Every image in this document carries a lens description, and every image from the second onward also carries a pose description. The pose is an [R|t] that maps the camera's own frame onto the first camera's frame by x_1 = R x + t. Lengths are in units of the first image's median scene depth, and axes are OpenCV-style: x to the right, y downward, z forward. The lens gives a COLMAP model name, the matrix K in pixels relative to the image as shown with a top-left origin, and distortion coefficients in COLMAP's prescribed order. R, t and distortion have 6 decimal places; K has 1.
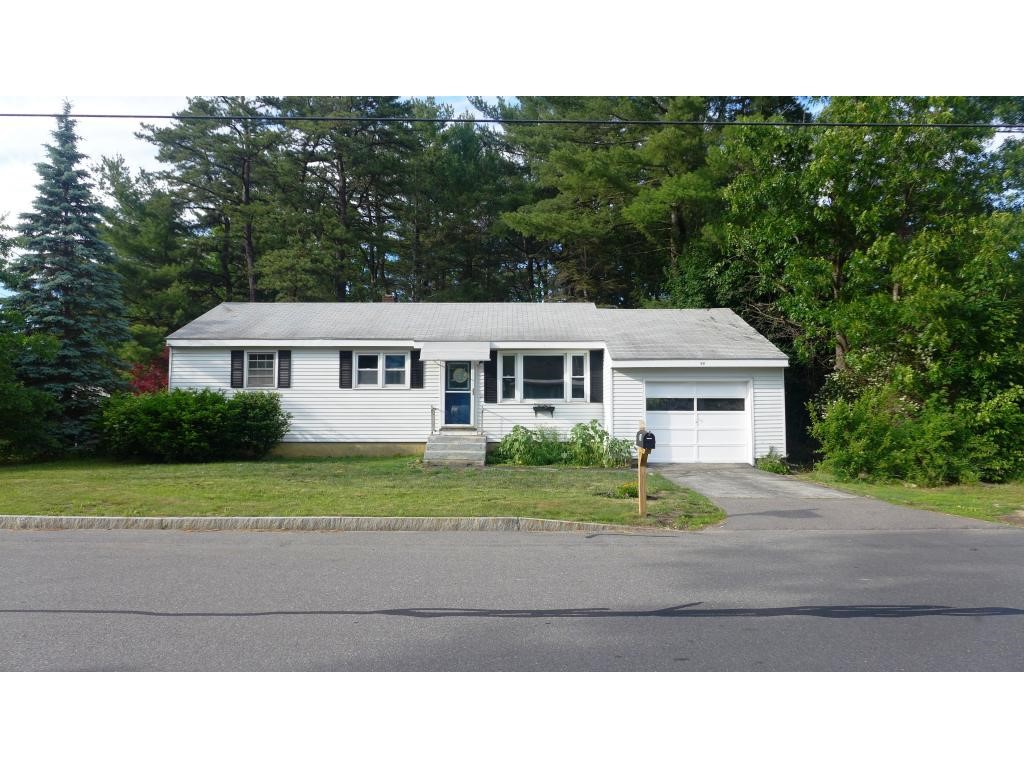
lens RADIAL K [[690.0, 0, 512.0], [0, 690.0, 384.0], [0, 0, 1]] dist [0.004218, 0.064727]
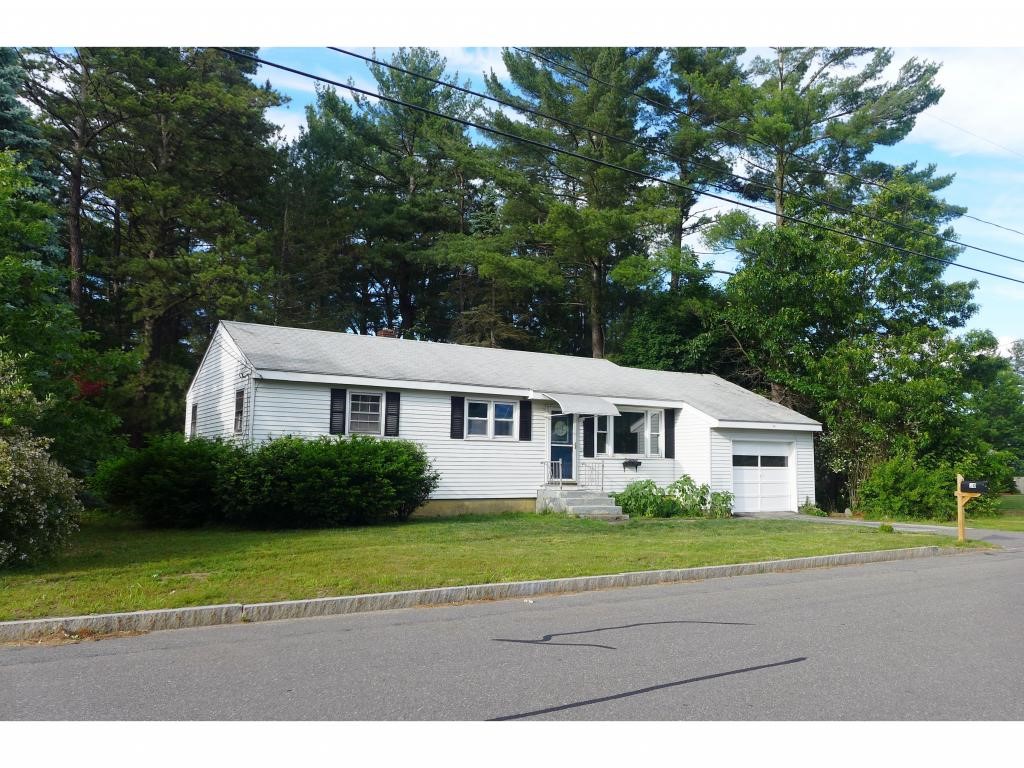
lens RADIAL K [[690.0, 0, 512.0], [0, 690.0, 384.0], [0, 0, 1]] dist [0.004218, 0.064727]
pose [[0.857151, 0.068705, 0.510462, -0.643421], [-0.023988, 0.995313, -0.093683, 0.018039], [-0.514506, 0.068055, 0.854782, 0.193192]]
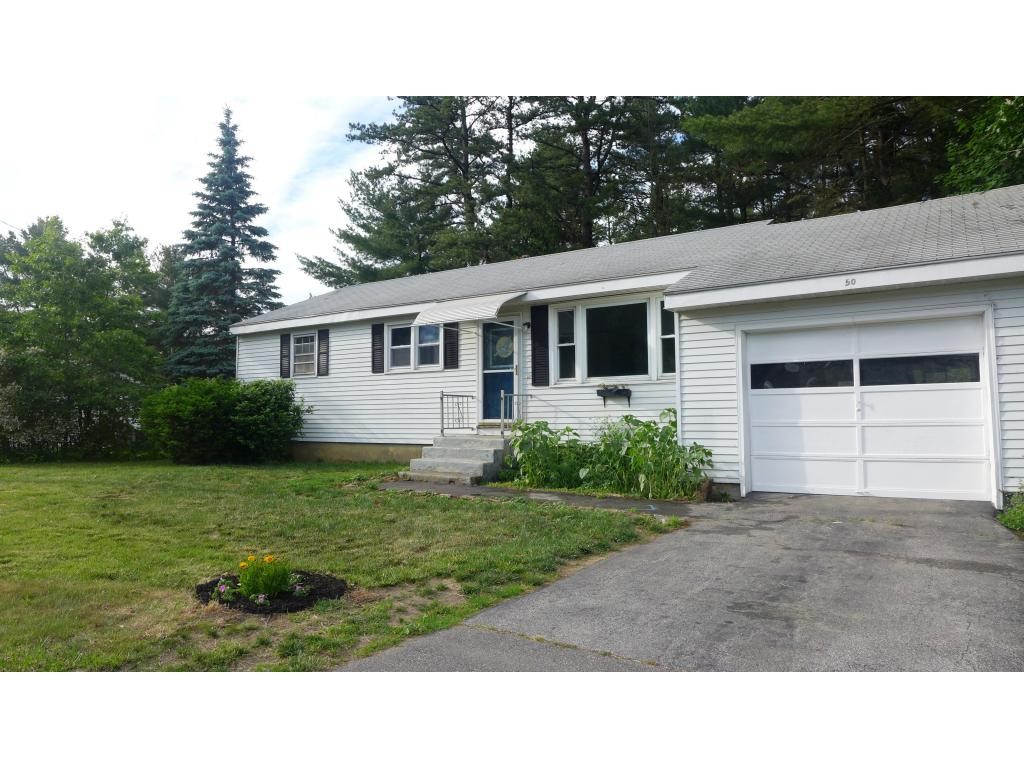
lens RADIAL K [[700.5, 0, 512.0], [0, 700.5, 384.0], [0, 0, 1]] dist [-0.008450, -0.001430]
pose [[0.839481, -0.033411, -0.542361, 0.302407], [0.029388, 0.999439, -0.016080, 0.035276], [0.542594, -0.002440, 0.839992, 0.431991]]
